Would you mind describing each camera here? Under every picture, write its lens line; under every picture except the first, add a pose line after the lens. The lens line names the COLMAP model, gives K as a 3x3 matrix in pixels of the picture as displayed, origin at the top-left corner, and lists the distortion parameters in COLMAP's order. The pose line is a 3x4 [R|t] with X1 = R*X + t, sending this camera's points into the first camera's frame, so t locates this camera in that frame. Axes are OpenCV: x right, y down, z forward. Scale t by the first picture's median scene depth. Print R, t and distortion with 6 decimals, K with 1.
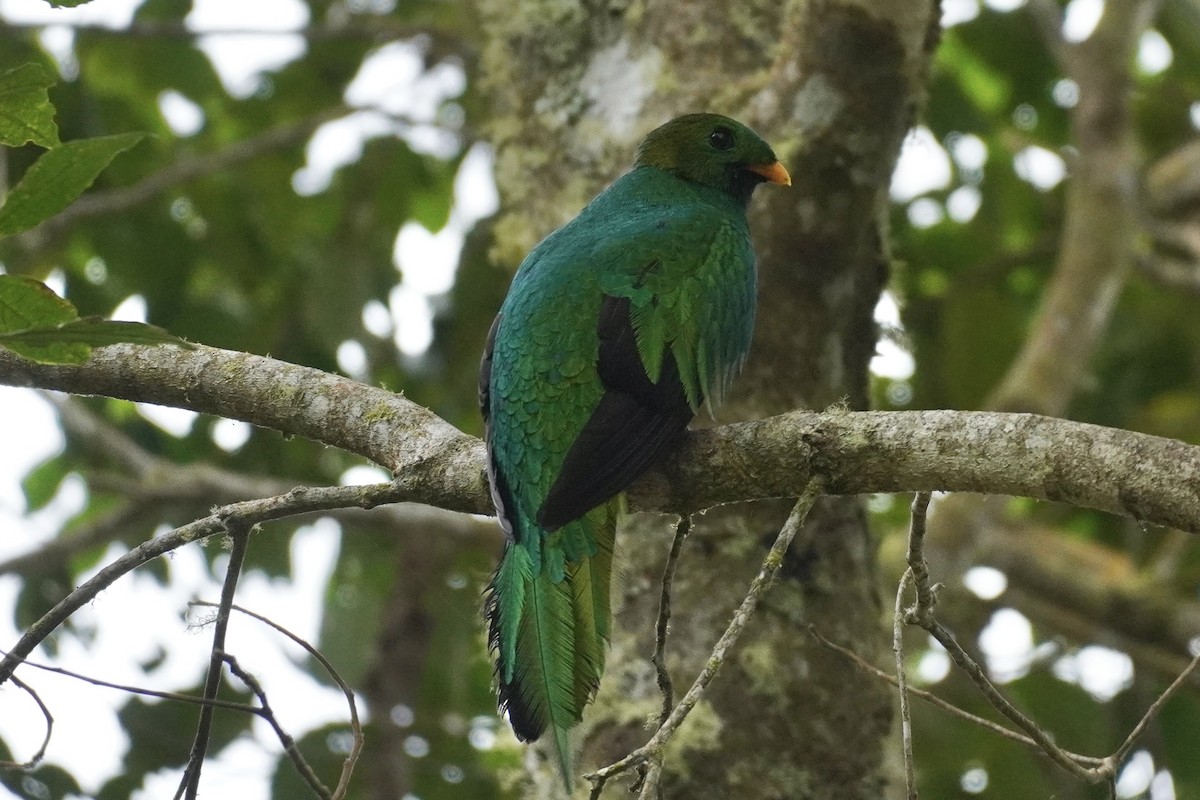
lens RADIAL K [[566.6, 0, 602.0], [0, 566.6, 377.2], [0, 0, 1]] dist [-0.000162, 0.000613]
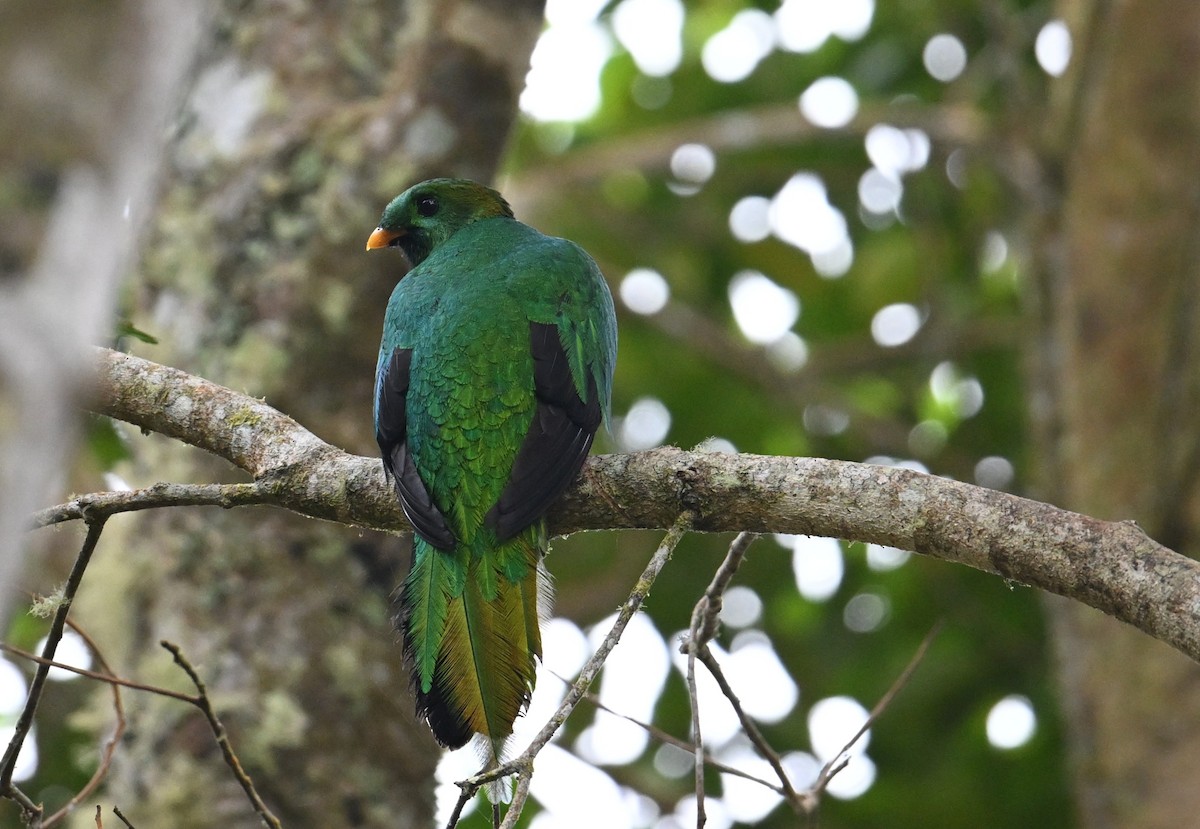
lens RADIAL K [[547.0, 0, 600.0], [0, 547.0, 414.5], [0, 0, 1]] dist [-0.001470, 0.000092]
pose [[0.997076, 0.076416, 0.000700, 0.206477], [-0.076419, 0.997012, 0.011290, -0.002437], [0.000165, -0.011311, 0.999936, -0.002171]]
